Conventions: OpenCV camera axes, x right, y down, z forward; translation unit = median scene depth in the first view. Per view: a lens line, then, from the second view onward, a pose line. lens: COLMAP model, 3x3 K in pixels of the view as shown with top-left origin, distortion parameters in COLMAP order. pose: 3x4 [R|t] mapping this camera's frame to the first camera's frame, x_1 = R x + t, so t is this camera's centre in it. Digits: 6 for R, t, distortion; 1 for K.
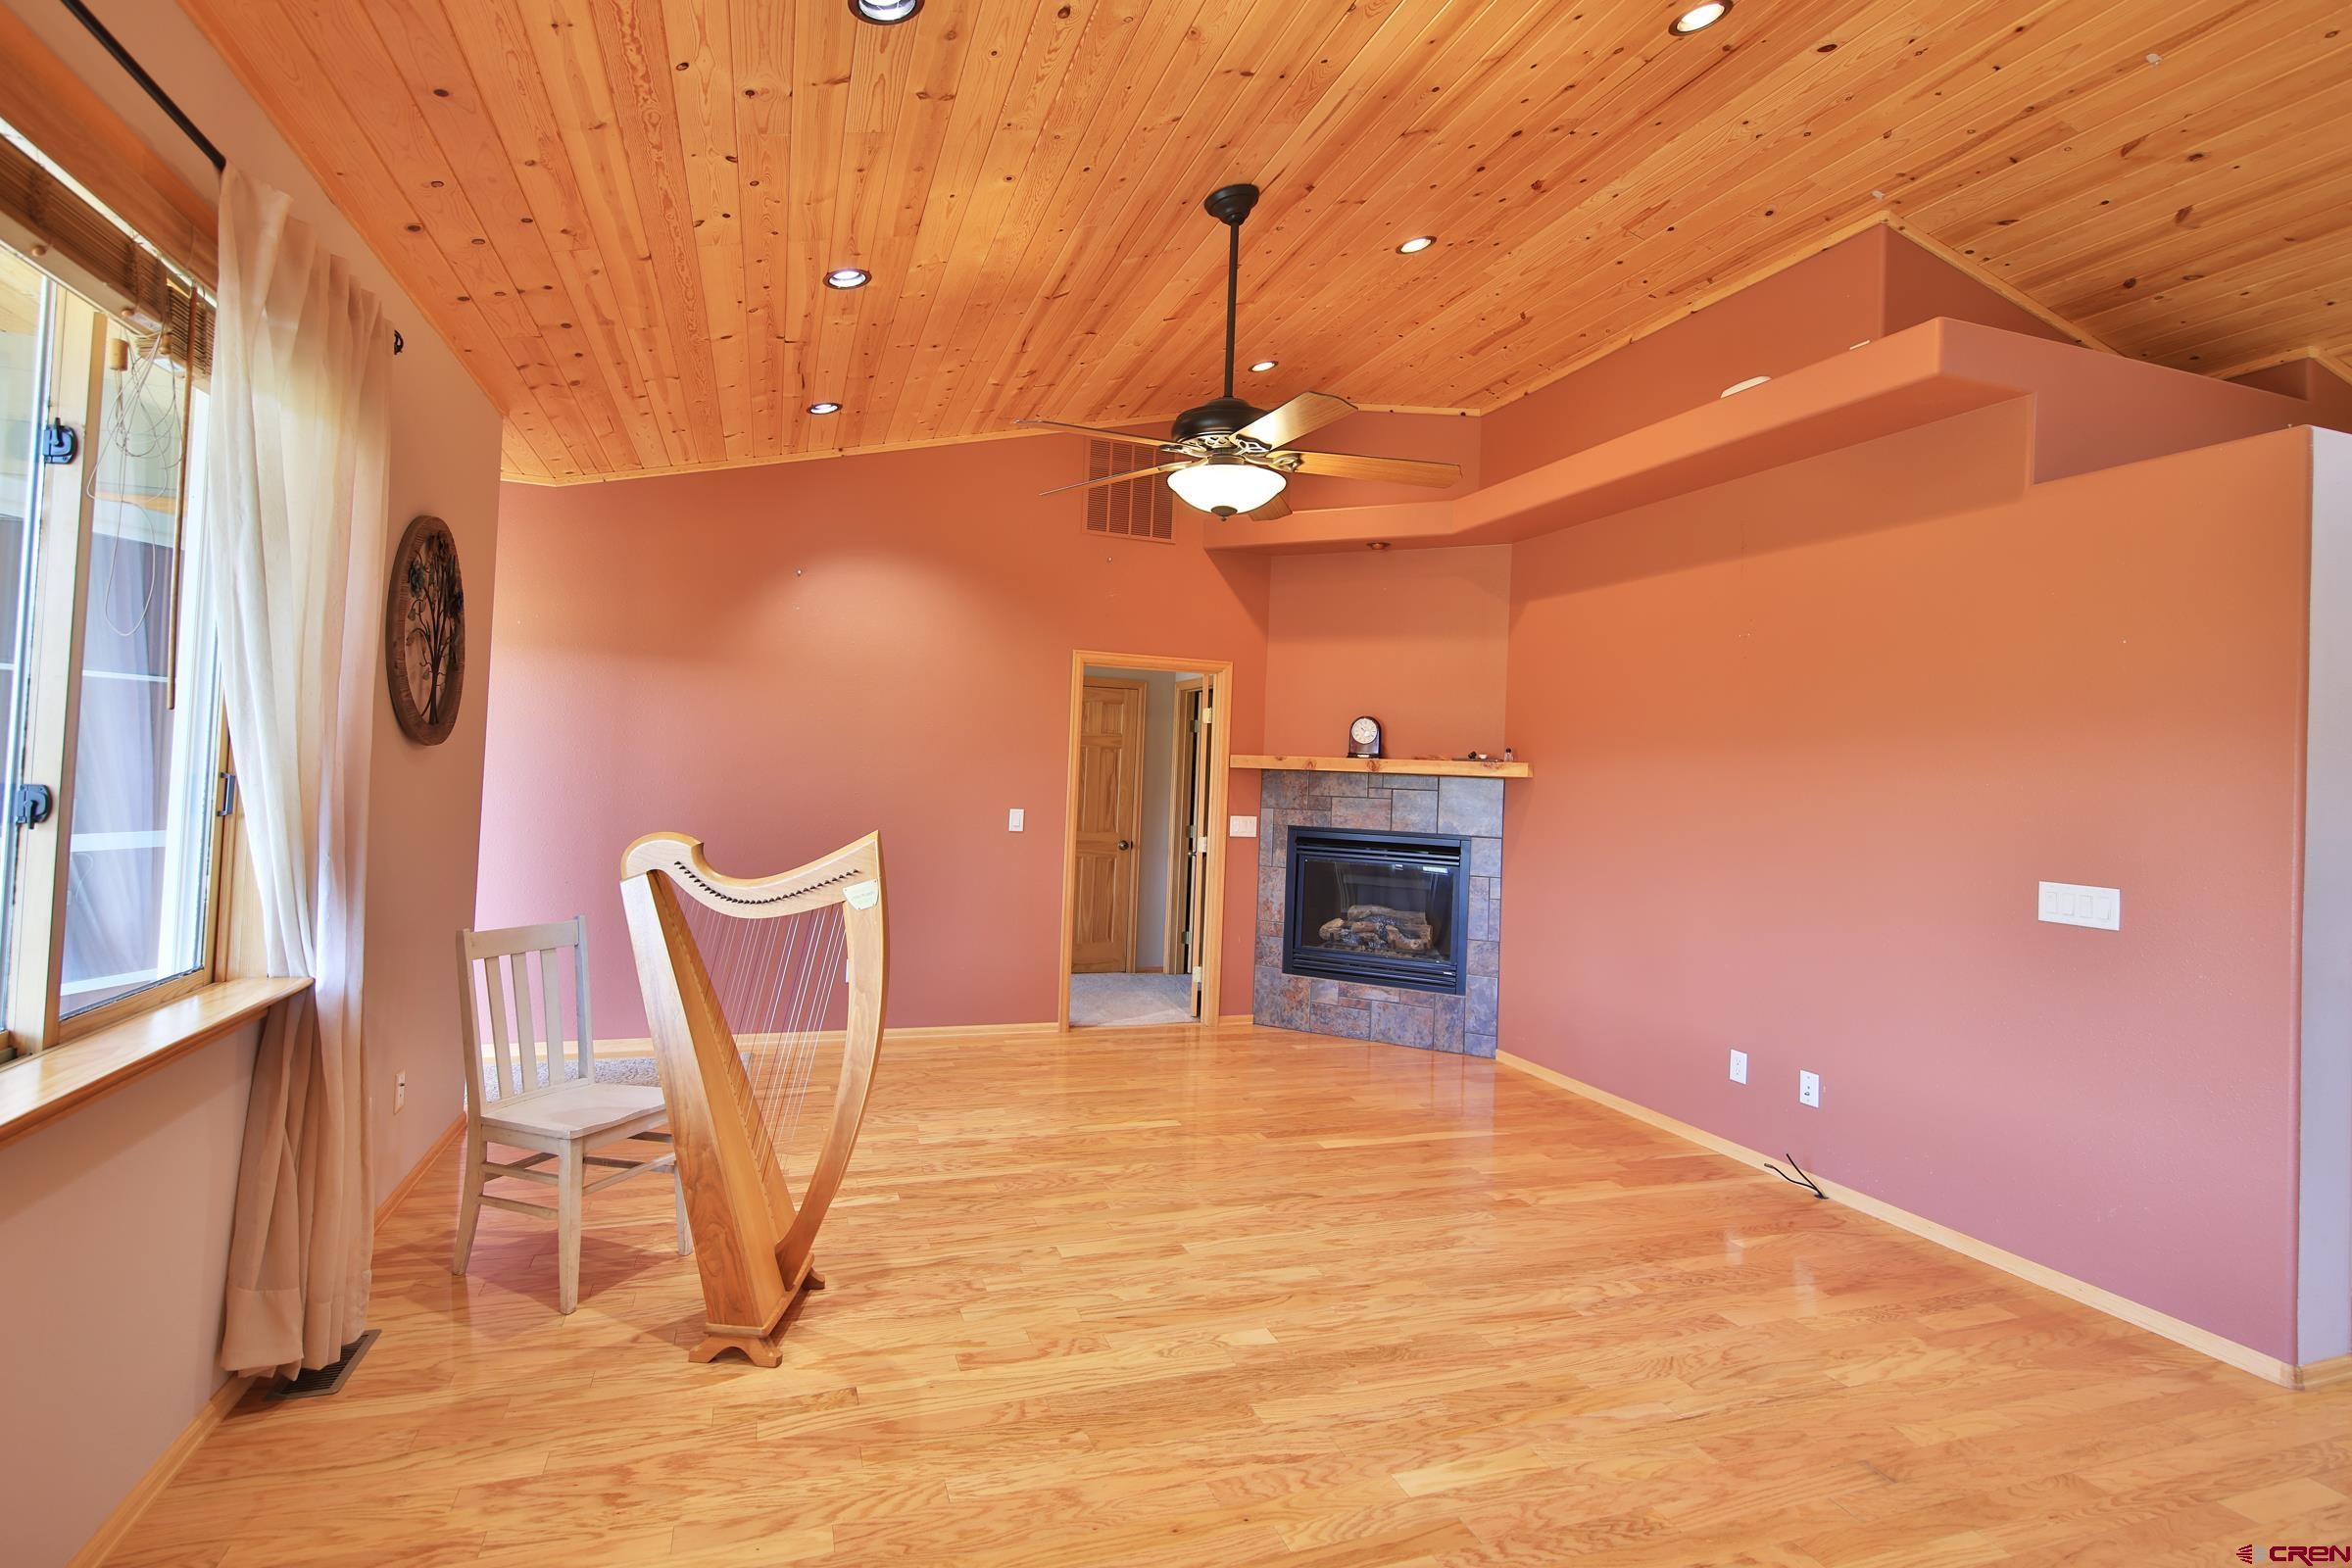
lens RADIAL K [[1095.1, 0, 1196.2], [0, 1095.1, 750.2], [0, 0, 1]] dist [-0.000575, -0.012392]
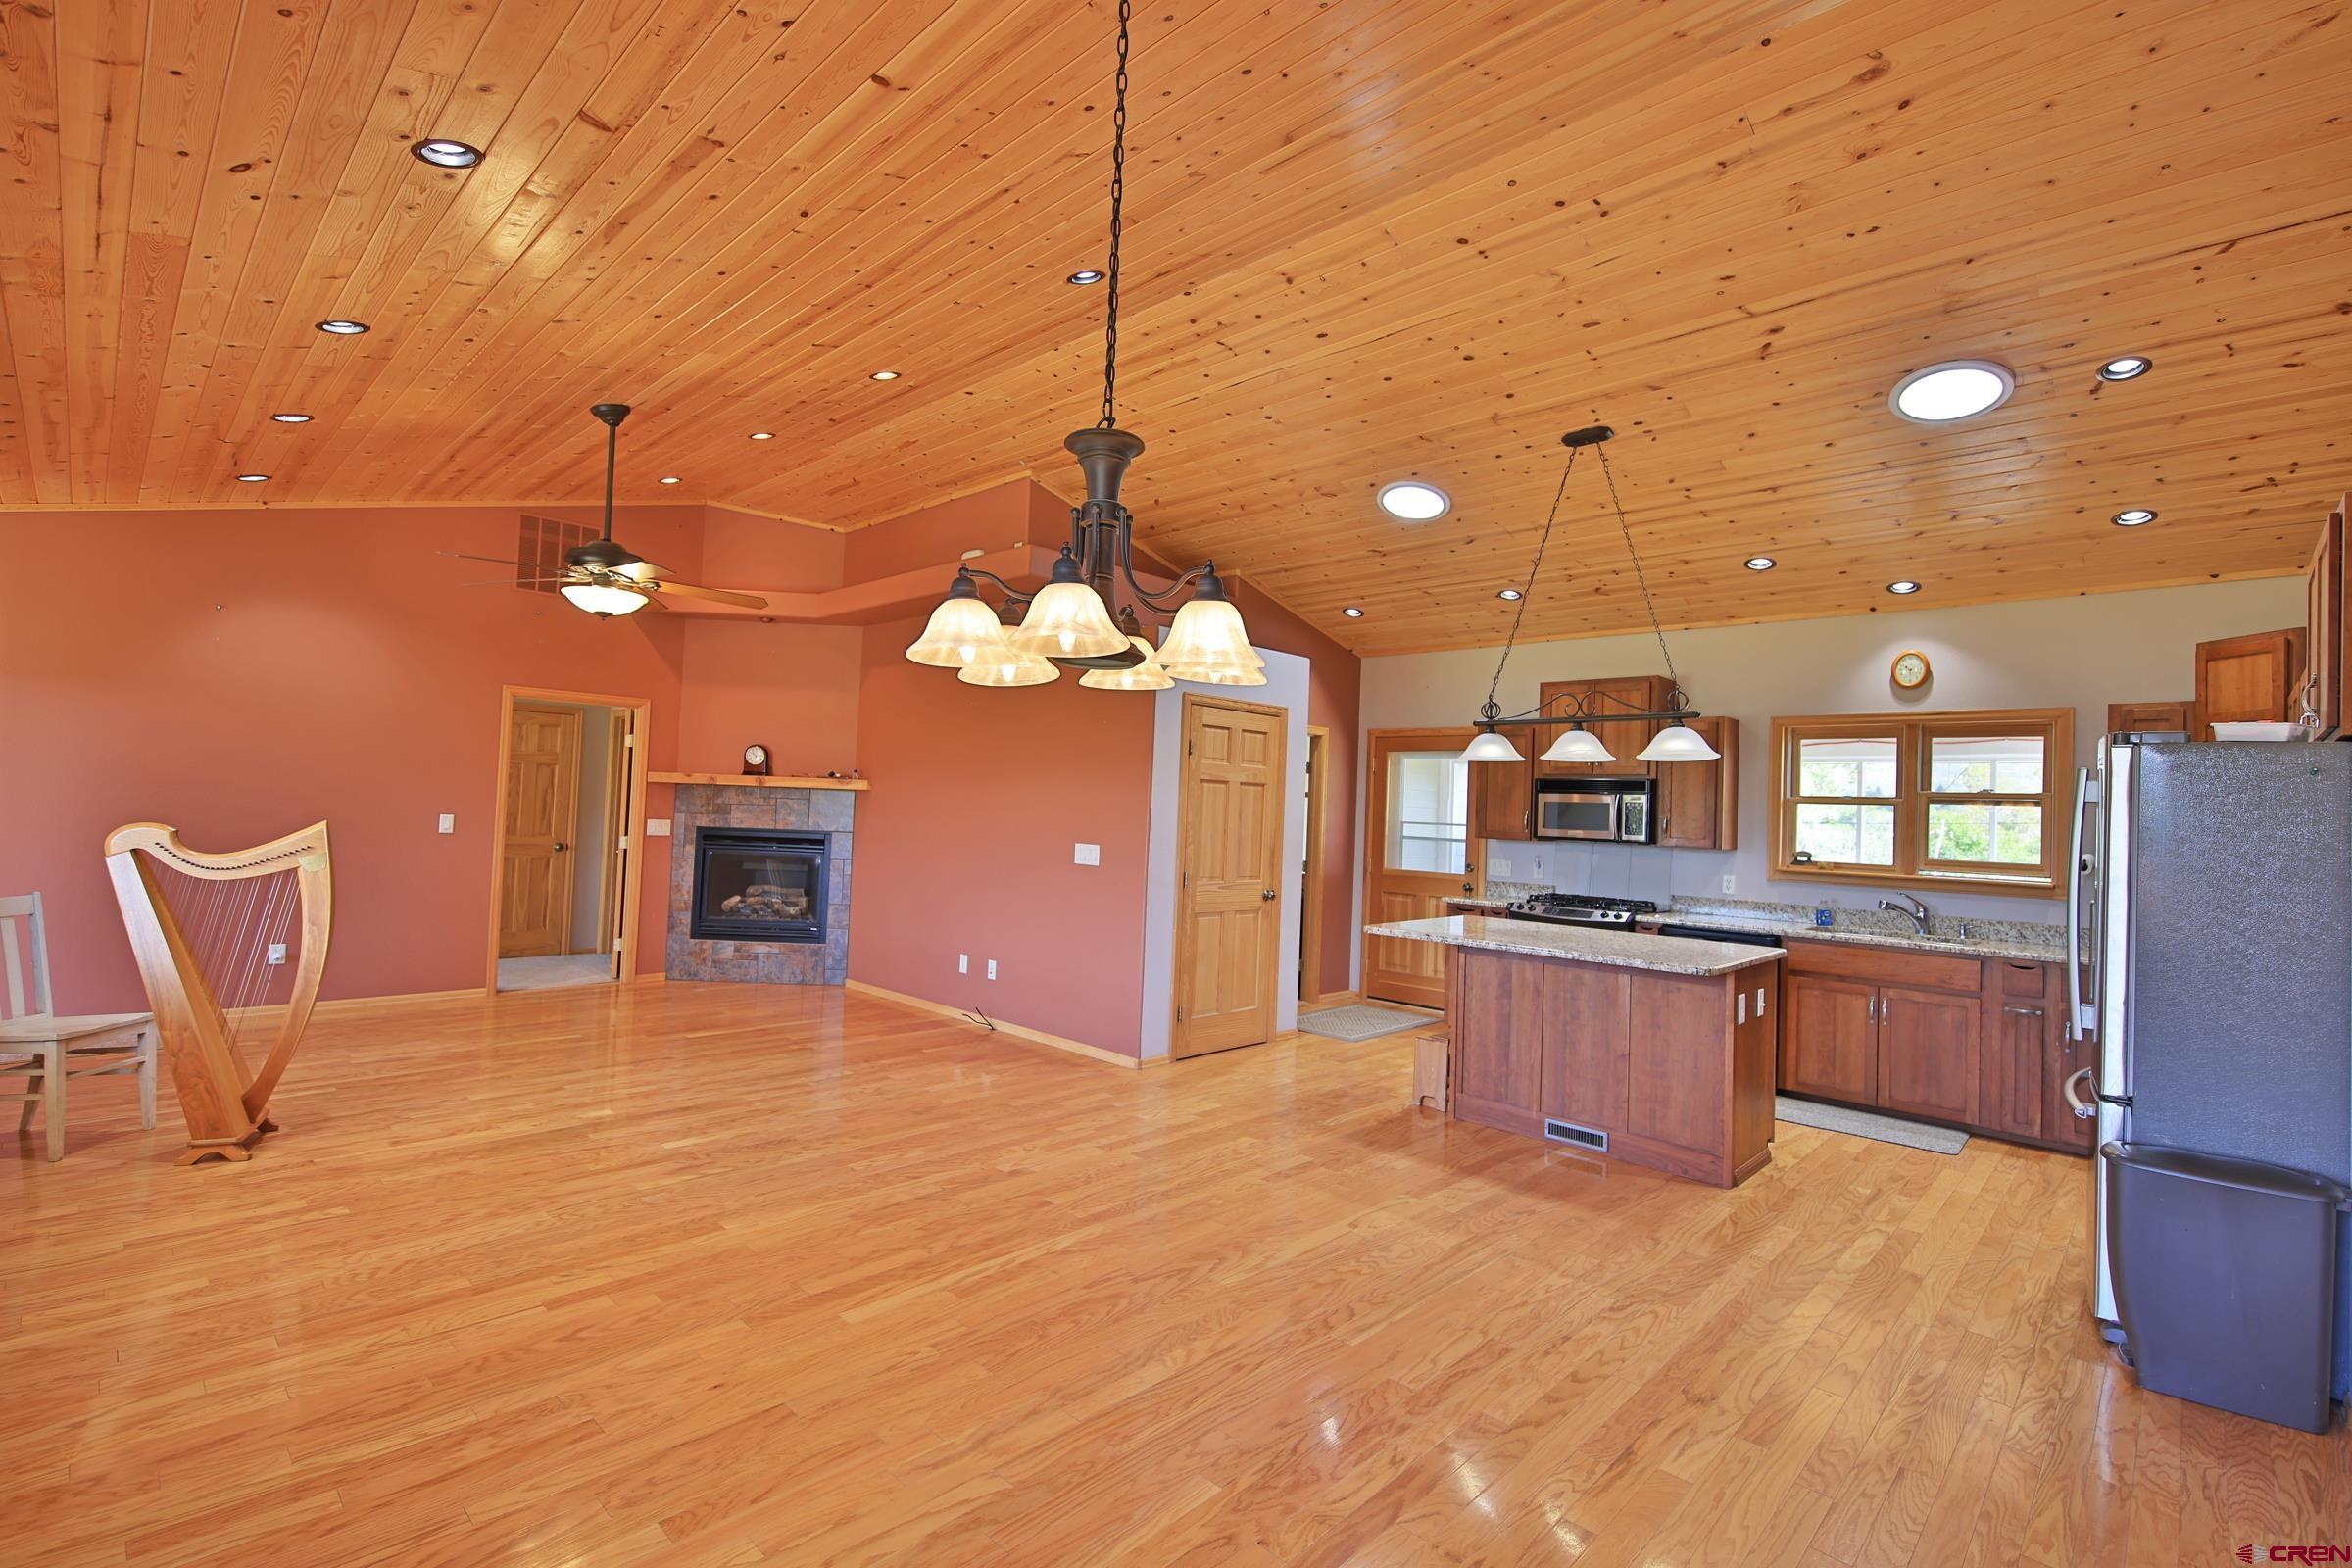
lens RADIAL K [[1046.7, 0, 1183.8], [0, 1046.7, 781.5], [0, 0, 1]] dist [0.013012, -0.006770]
pose [[0.905609, 0.004586, 0.424089, 0.120151], [-0.011394, 0.999844, 0.013519, -0.013087], [-0.423961, -0.017075, 0.905520, -0.584179]]
